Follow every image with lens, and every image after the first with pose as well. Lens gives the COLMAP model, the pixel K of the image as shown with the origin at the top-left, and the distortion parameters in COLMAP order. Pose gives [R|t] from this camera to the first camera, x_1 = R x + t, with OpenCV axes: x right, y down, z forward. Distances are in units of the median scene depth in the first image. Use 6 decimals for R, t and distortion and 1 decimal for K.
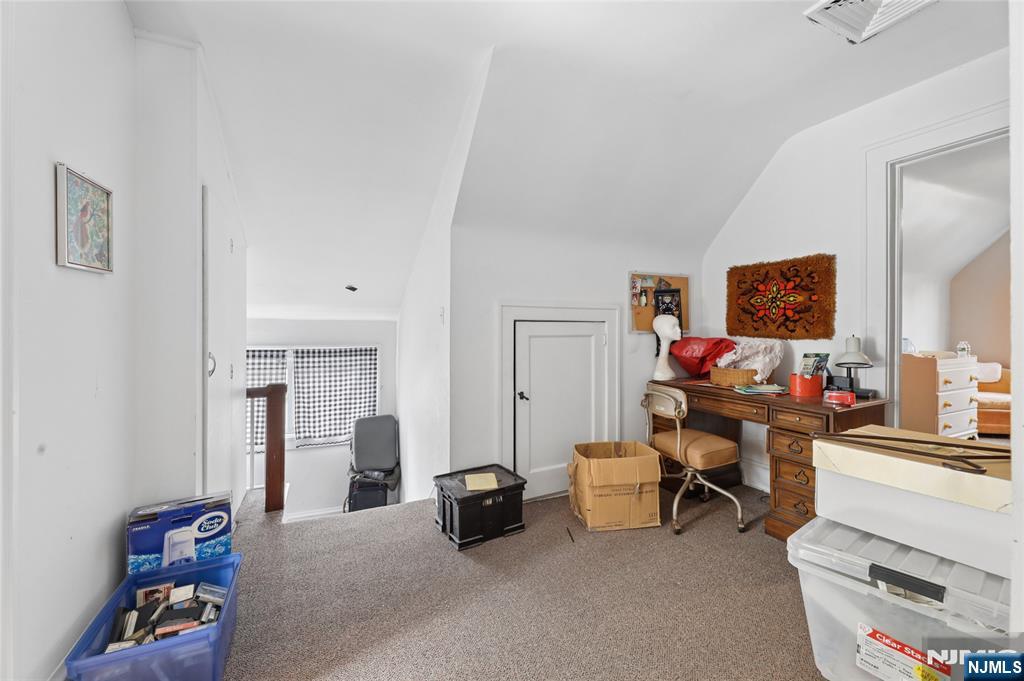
lens RADIAL K [[415.1, 0, 528.5], [0, 415.1, 333.7], [0, 0, 1]] dist [0.000607, 0.000266]
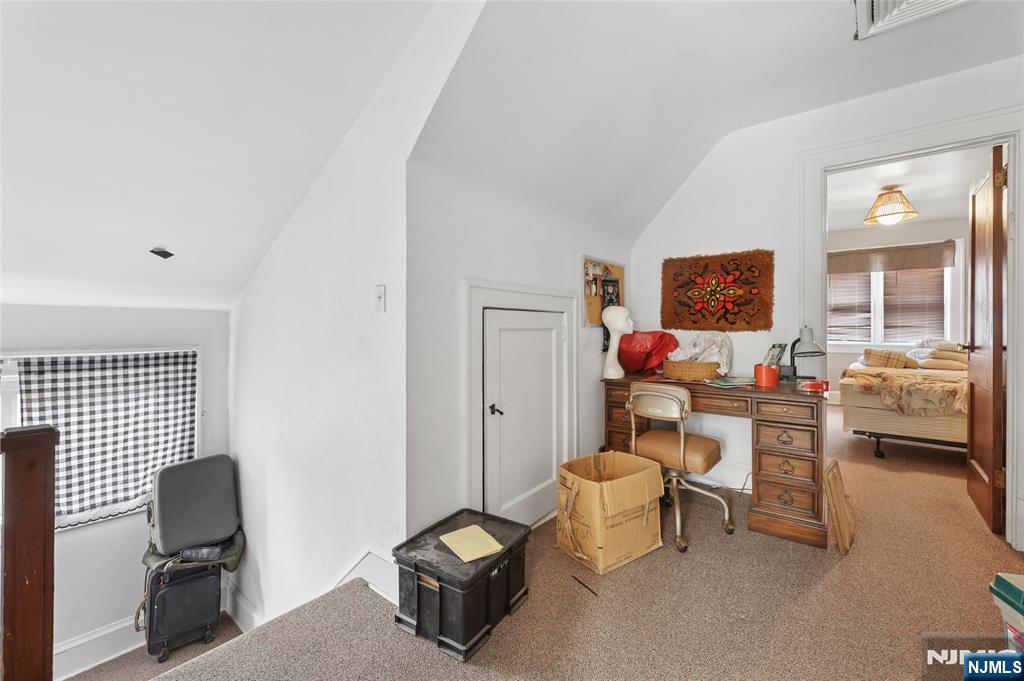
lens RADIAL K [[415.1, 0, 510.0], [0, 415.1, 335.0], [0, 0, 1]] dist [0.000607, 0.000266]
pose [[0.901302, -0.008046, 0.433116, -0.282686], [0.008983, 0.999960, -0.000117, 0.016248], [-0.433098, 0.003996, 0.901338, 0.294870]]
